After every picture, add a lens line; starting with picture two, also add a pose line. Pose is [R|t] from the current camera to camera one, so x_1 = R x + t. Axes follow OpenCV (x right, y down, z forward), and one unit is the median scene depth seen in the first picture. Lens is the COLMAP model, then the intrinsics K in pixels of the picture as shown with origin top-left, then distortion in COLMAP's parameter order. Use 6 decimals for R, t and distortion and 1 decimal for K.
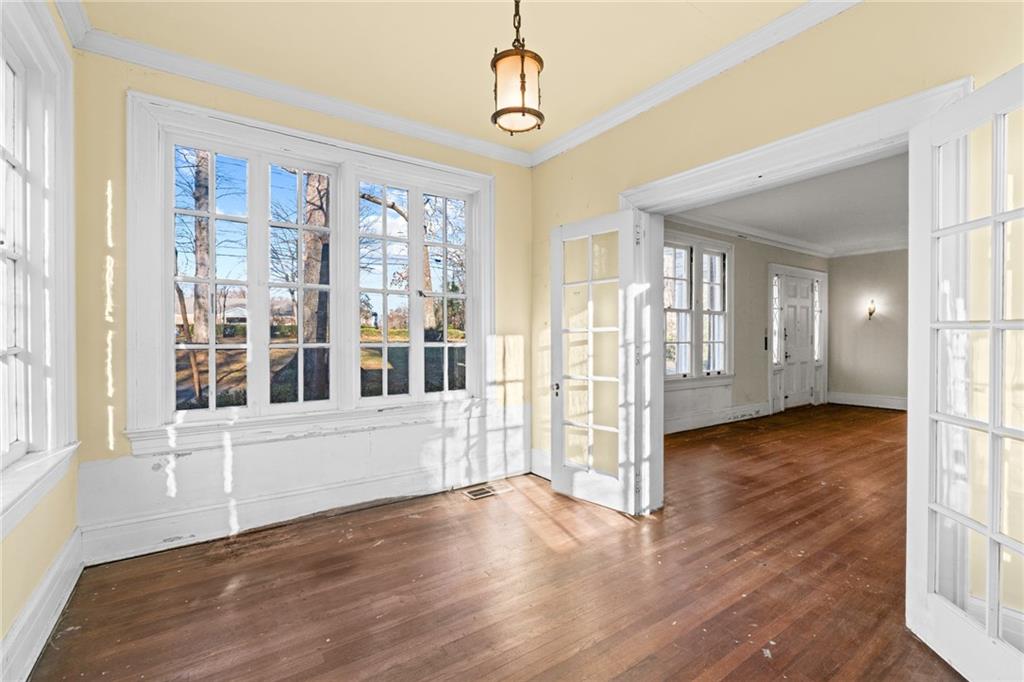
lens RADIAL K [[450.1, 0, 514.8], [0, 450.1, 340.8], [0, 0, 1]] dist [-0.017086, 0.003996]
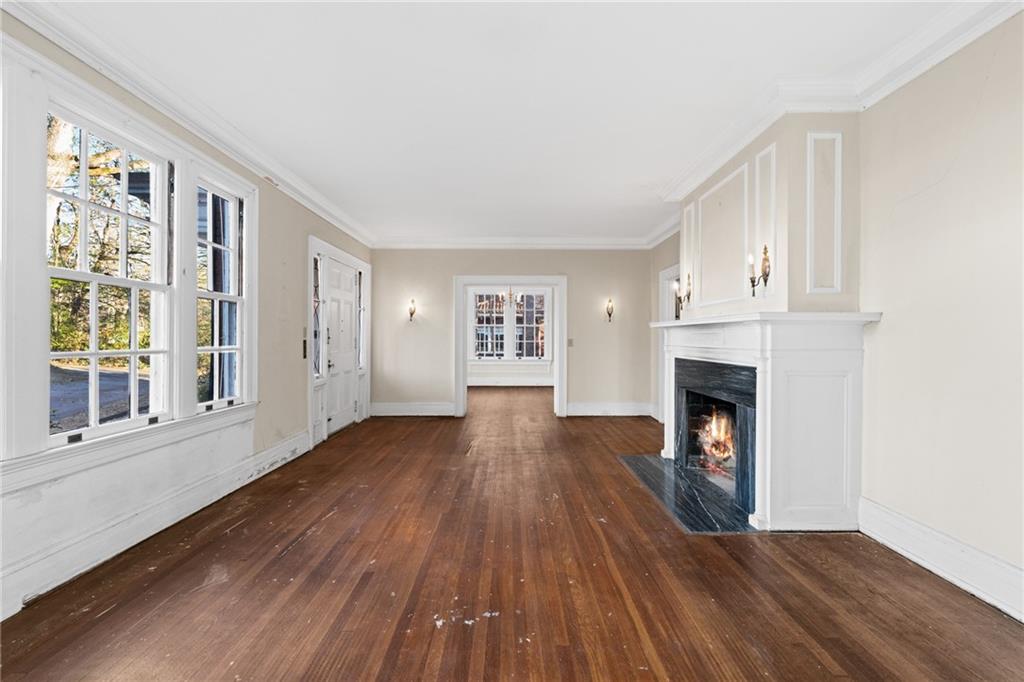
lens RADIAL K [[450.1, 0, 513.9], [0, 450.1, 339.2], [0, 0, 1]] dist [-0.017086, 0.003996]
pose [[0.558913, 0.001498, 0.829225, 0.264914], [0.002665, 0.999990, -0.003603, -0.010591], [-0.829222, 0.004223, 0.558904, 0.549062]]
